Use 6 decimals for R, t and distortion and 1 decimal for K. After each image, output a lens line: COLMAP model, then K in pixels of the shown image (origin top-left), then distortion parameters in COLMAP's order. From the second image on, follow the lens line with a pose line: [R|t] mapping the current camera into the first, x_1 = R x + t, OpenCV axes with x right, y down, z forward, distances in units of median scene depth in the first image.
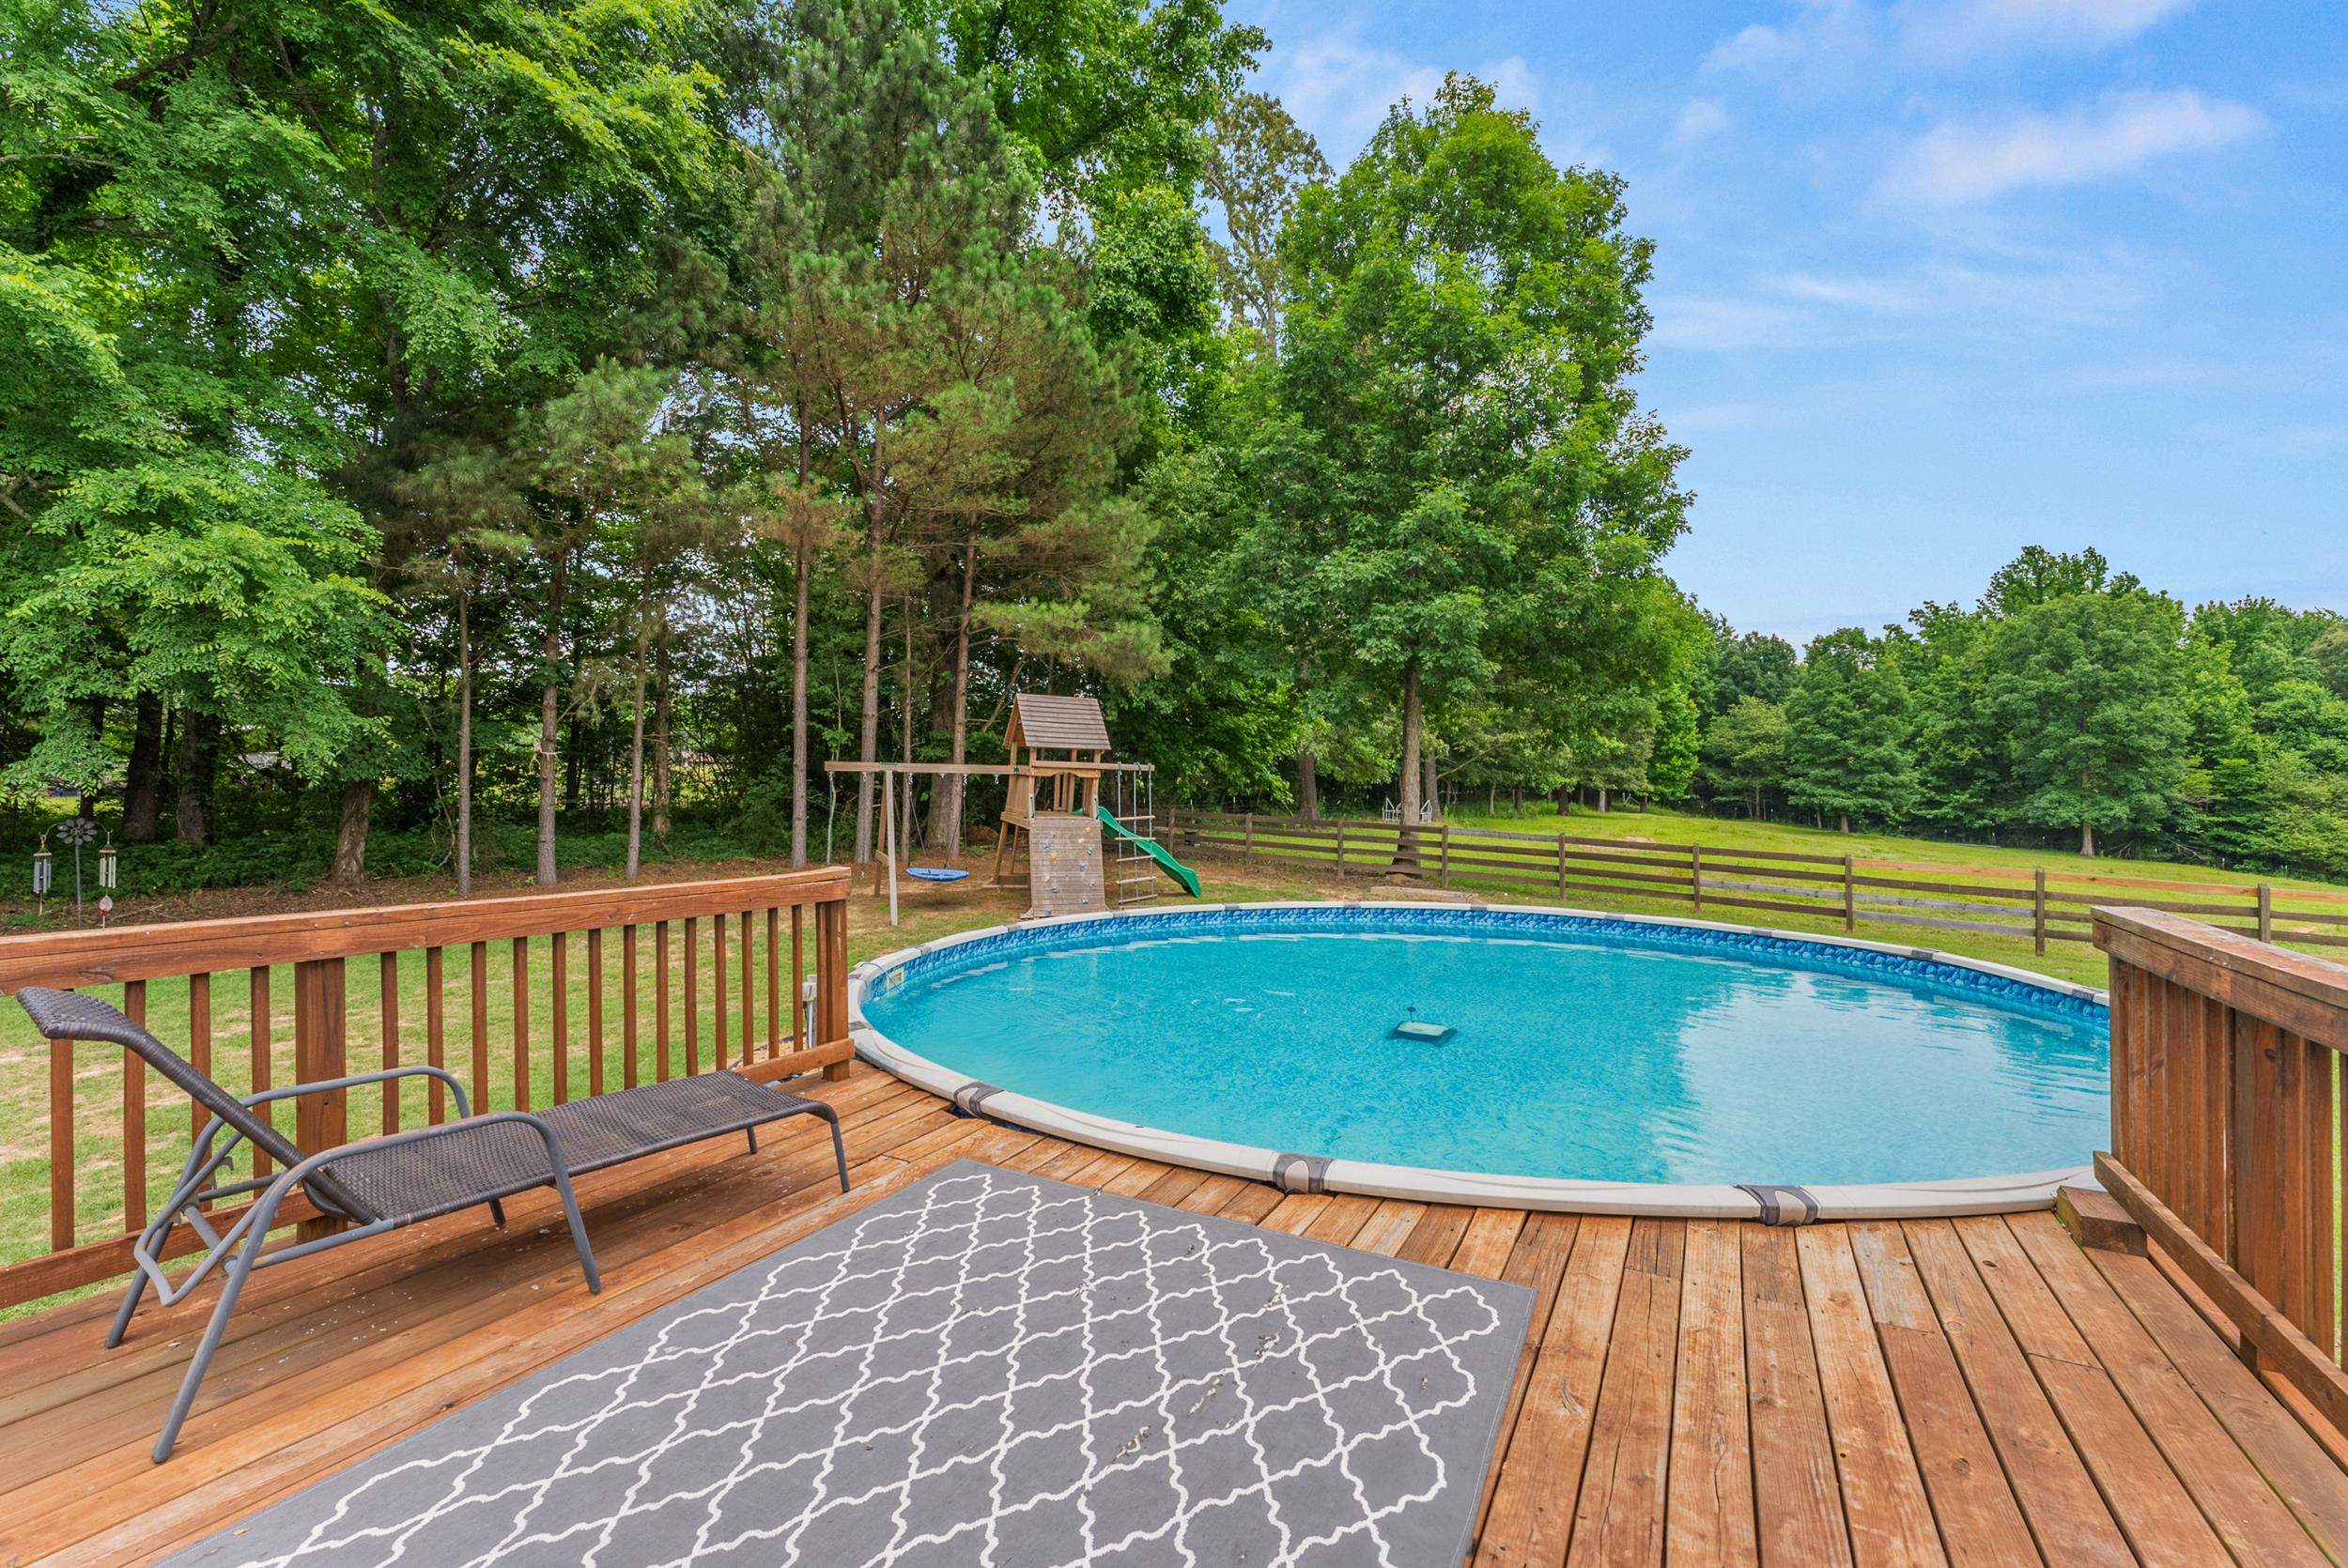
lens RADIAL K [[969.3, 0, 1174.4], [0, 969.3, 805.3], [0, 0, 1]] dist [0.003485, -0.000236]
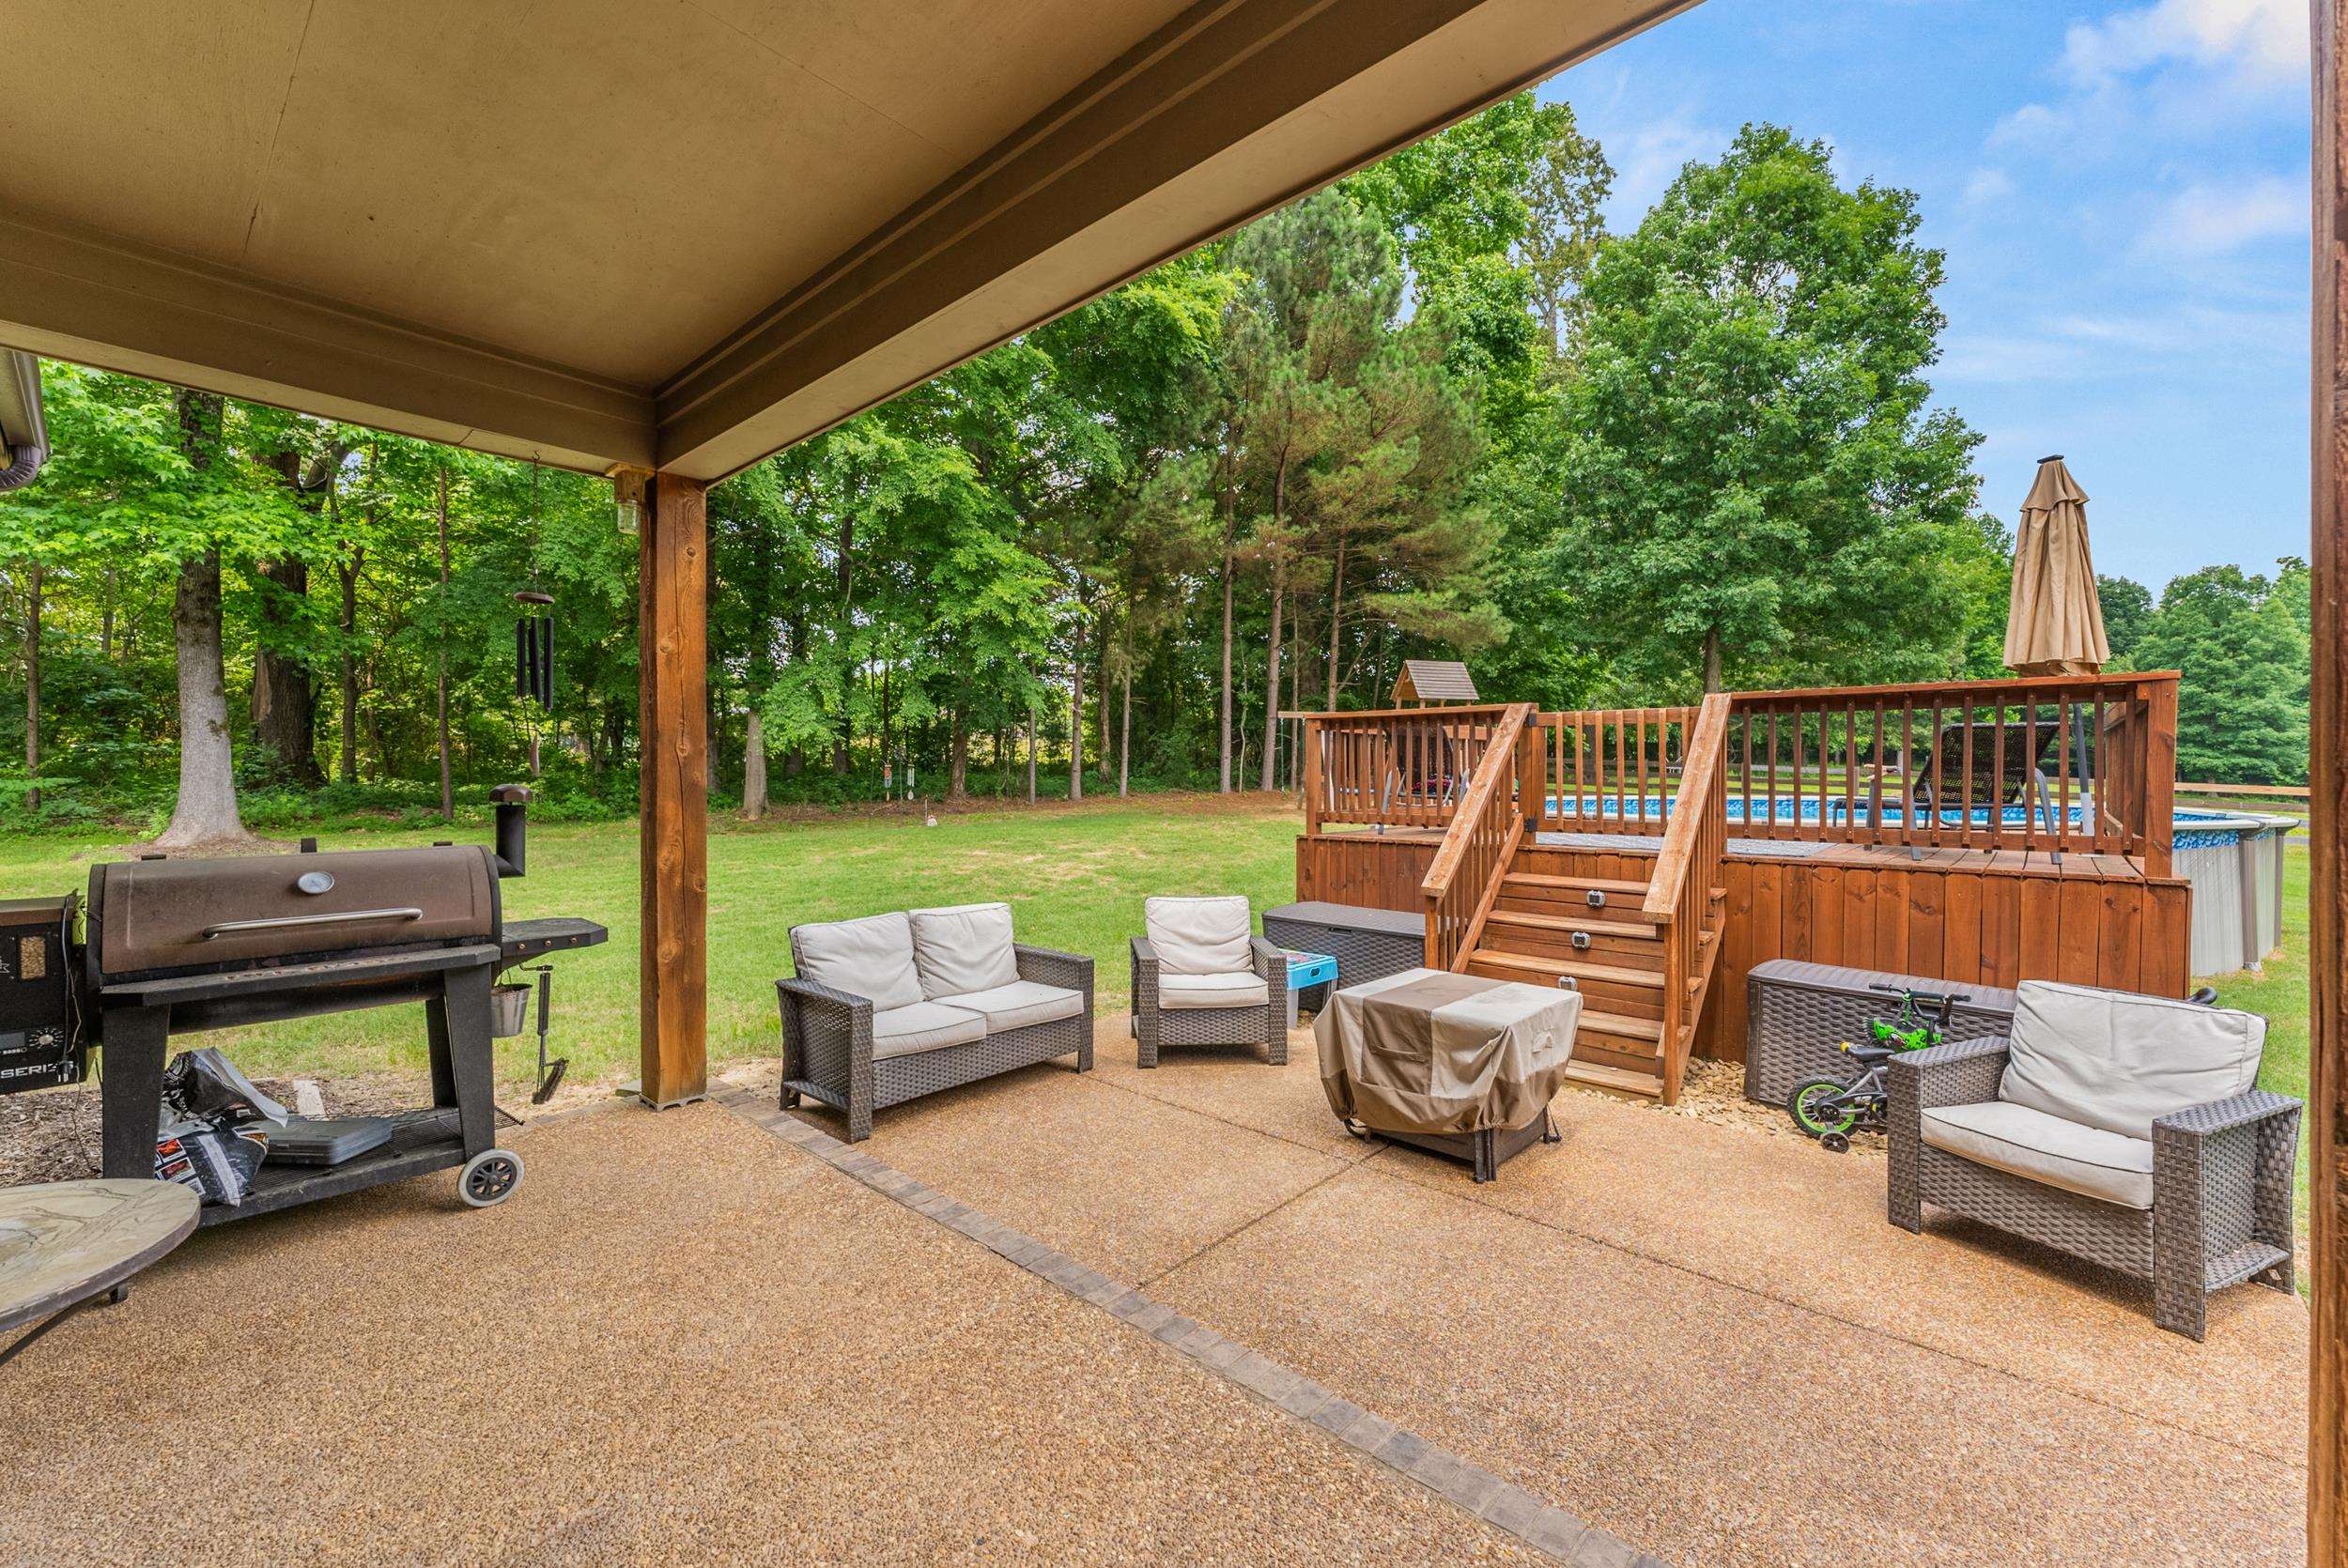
lens RADIAL K [[969.3, 0, 1187.9], [0, 969.3, 770.7], [0, 0, 1]] dist [0.003485, -0.000236]
pose [[0.976101, -0.002652, -0.217301, -0.124170], [0.001359, 0.999980, -0.006102, 0.034997], [0.217313, 0.005661, 0.976086, -0.291804]]
